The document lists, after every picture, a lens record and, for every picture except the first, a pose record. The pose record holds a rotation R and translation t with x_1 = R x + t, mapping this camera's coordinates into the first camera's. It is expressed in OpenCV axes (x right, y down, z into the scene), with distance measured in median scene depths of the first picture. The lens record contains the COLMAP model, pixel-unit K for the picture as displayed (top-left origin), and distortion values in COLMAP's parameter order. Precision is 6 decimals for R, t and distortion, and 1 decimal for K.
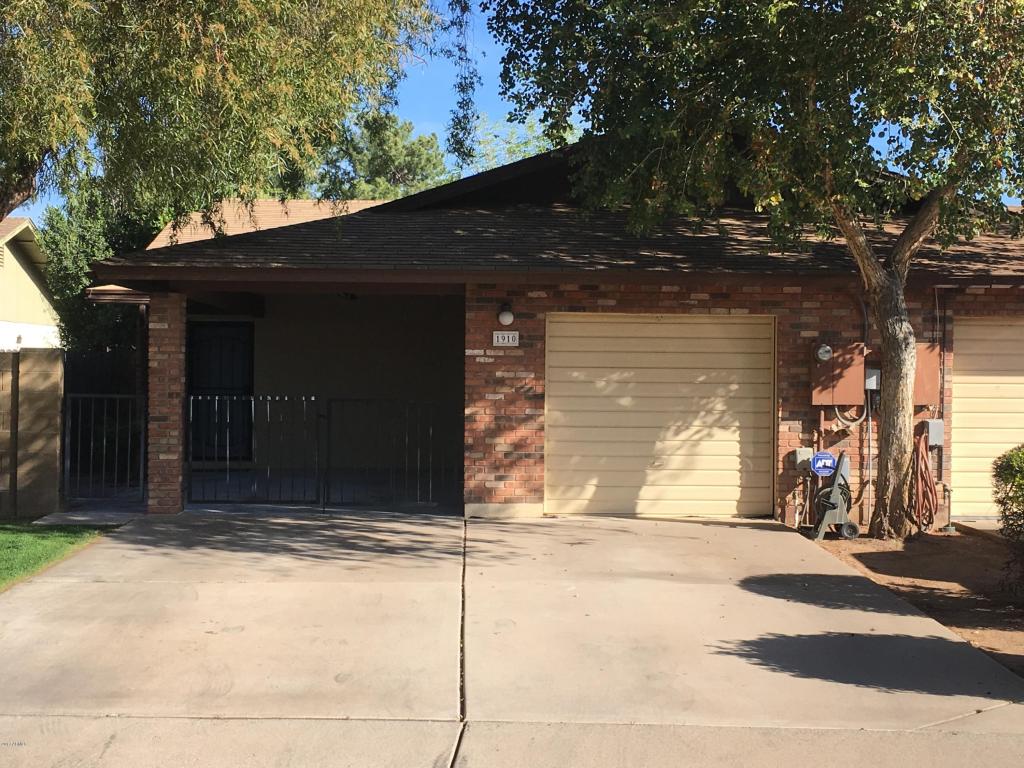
lens RADIAL K [[1455.7, 0, 512.0], [0, 1455.7, 384.0], [0, 0, 1]] dist [0.021620, 0.109773]
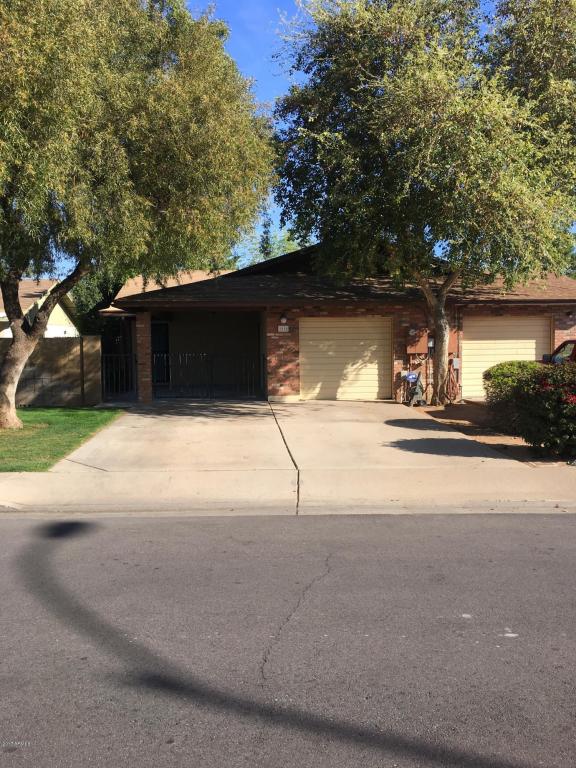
lens RADIAL K [[647.4, 0, 288.0], [0, 647.4, 384.0], [0, 0, 1]] dist [0.057917, -0.057826]
pose [[0.998626, -0.019787, 0.048531, -0.052250], [0.017104, 0.998335, 0.055080, 0.002013], [-0.049540, -0.054174, 0.997302, -0.098784]]
